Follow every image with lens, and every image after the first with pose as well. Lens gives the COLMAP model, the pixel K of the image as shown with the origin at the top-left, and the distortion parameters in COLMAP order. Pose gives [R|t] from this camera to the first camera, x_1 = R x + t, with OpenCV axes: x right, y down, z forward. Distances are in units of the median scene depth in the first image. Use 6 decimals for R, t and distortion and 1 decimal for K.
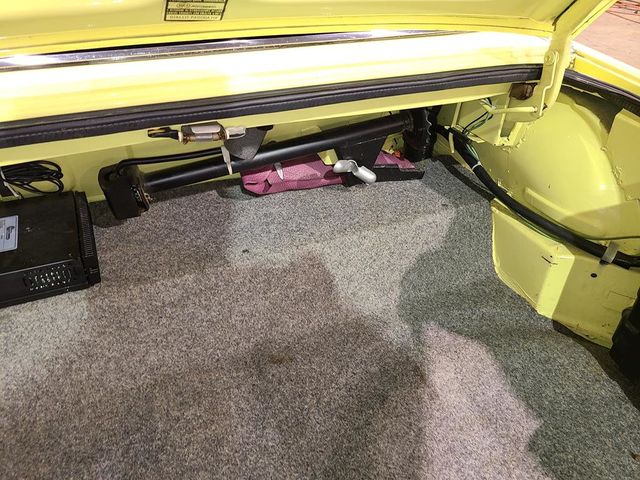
lens RADIAL K [[483.0, 0, 322.1], [0, 483.0, 241.2], [0, 0, 1]] dist [0.046120, -0.041492]
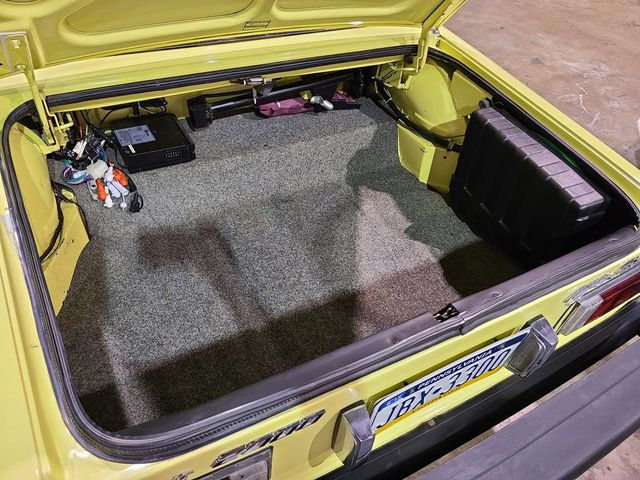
lens RADIAL K [[483.0, 0, 318.2], [0, 483.0, 242.2], [0, 0, 1]] dist [0.046120, -0.041492]
pose [[0.995677, -0.023548, 0.089852, -0.135876], [0.013811, 0.994112, 0.107478, 0.201568], [-0.091854, -0.105773, 0.990139, -0.955169]]
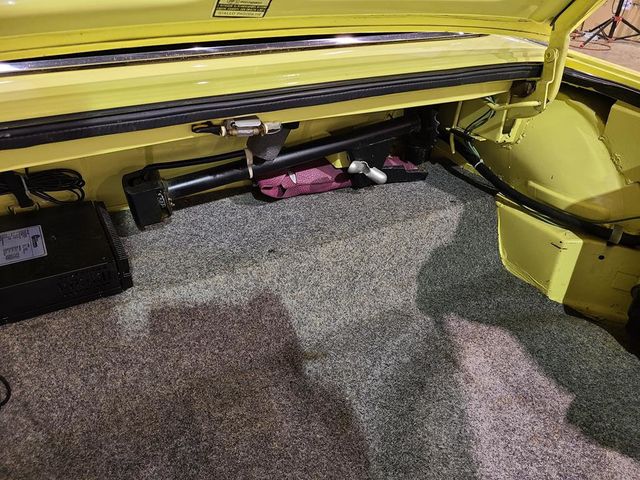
lens RADIAL K [[483.0, 0, 318.7], [0, 483.0, 243.0], [0, 0, 1]] dist [0.046120, -0.041492]
pose [[0.995816, -0.050993, 0.075824, -0.139524], [0.055299, 0.996909, -0.055809, 0.067237], [-0.072744, 0.059768, 0.995558, -0.012668]]
